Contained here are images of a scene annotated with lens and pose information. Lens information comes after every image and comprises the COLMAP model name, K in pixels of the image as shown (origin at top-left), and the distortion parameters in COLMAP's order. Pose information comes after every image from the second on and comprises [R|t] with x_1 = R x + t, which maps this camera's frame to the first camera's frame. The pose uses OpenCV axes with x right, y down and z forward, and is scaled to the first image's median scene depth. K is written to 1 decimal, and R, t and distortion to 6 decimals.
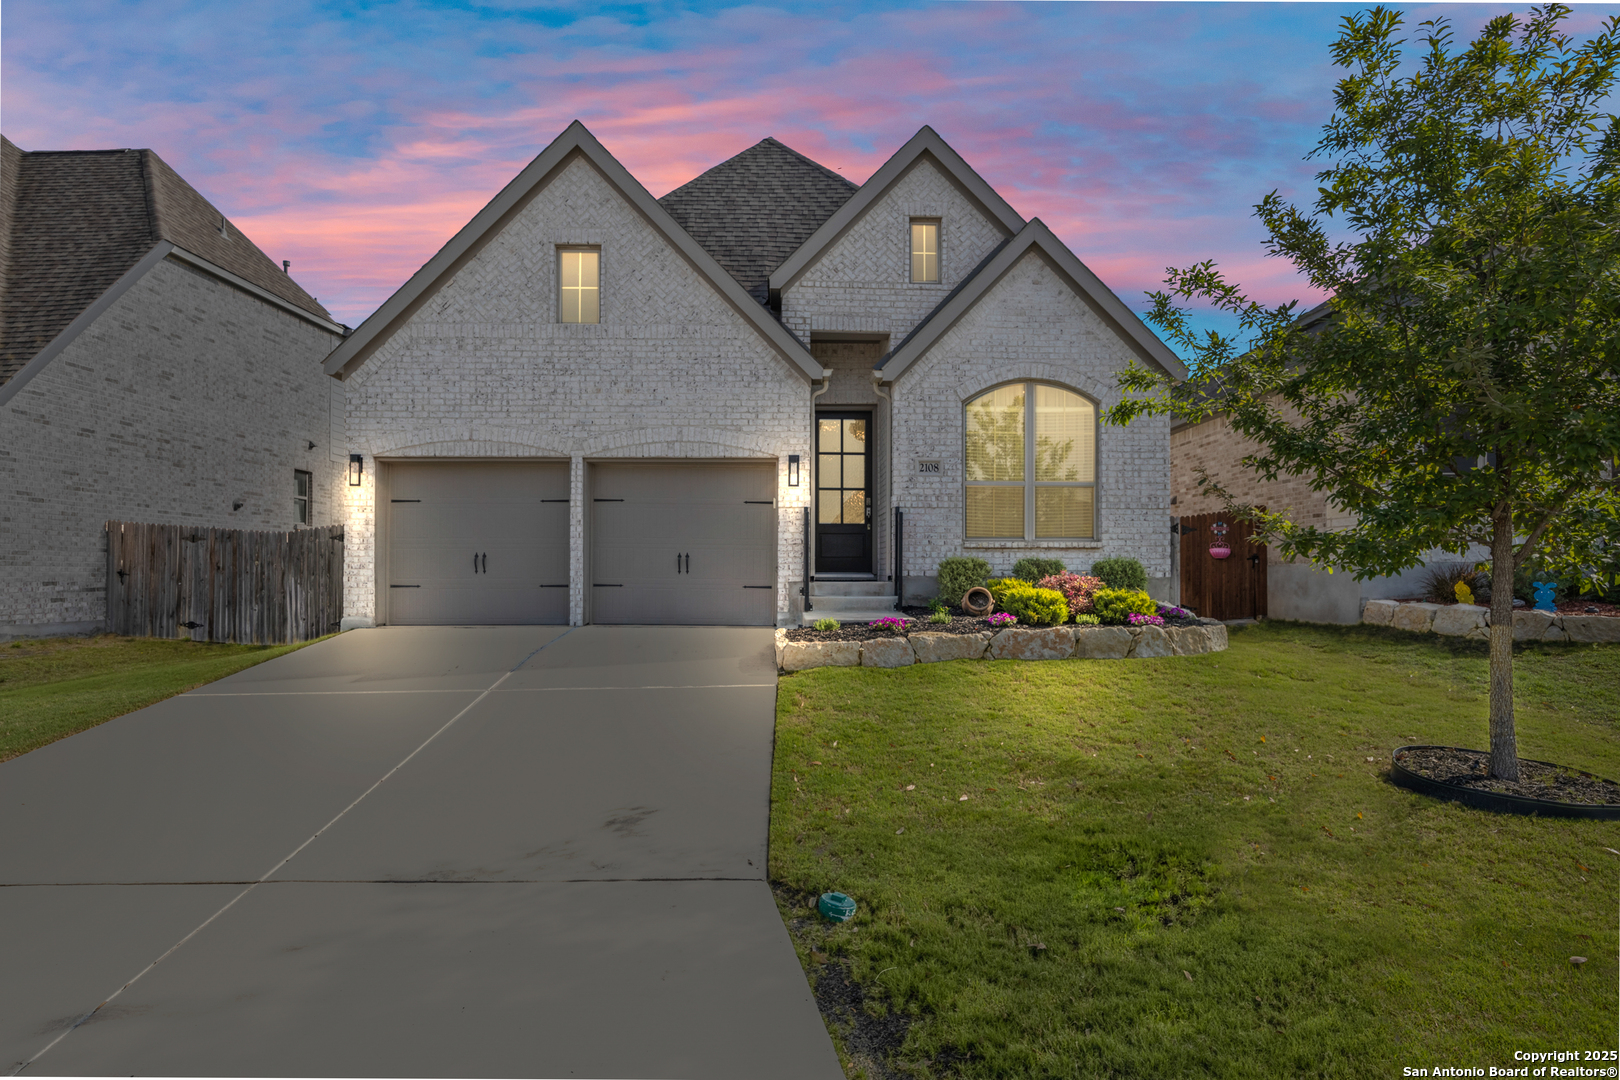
lens RADIAL K [[823.0, 0, 808.6], [0, 823.0, 545.9], [0, 0, 1]] dist [-0.001225, -0.000212]
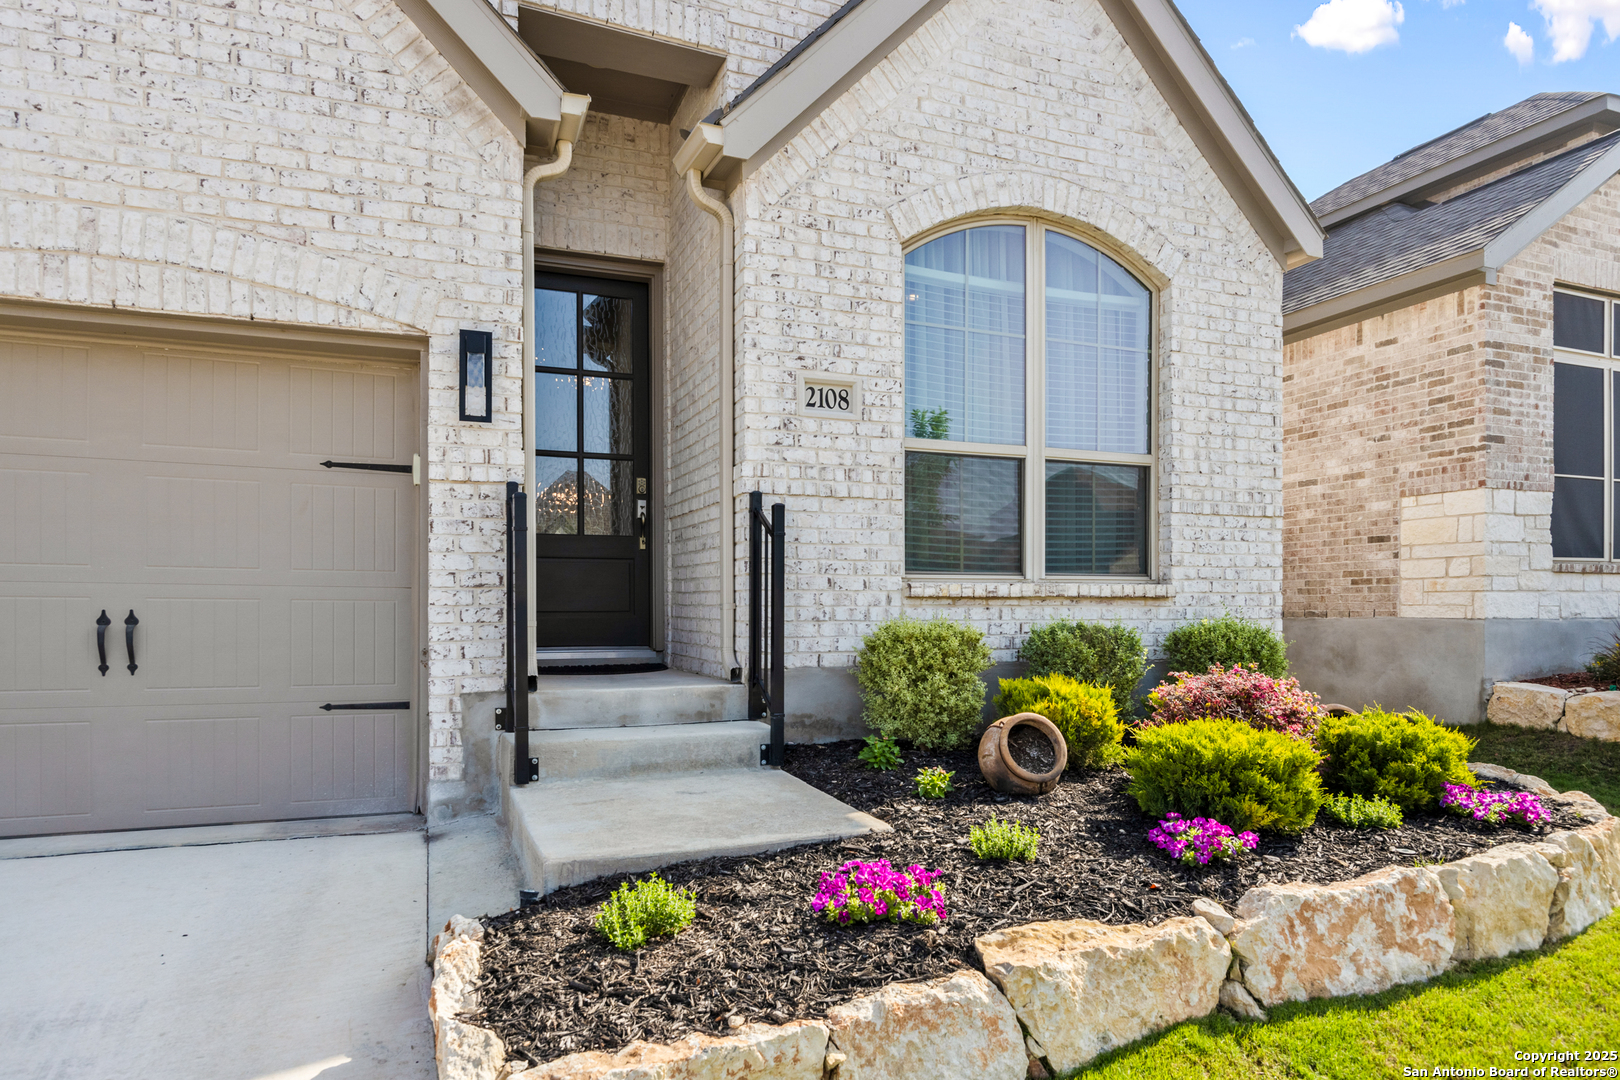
lens RADIAL K [[975.9, 0, 812.5], [0, 975.9, 617.4], [0, 0, 1]] dist [-0.008731, -0.002060]
pose [[0.937794, -0.006473, 0.347132, -0.027851], [-0.010259, 0.998873, 0.046339, -0.009587], [-0.347041, -0.047018, 0.936671, 0.550181]]
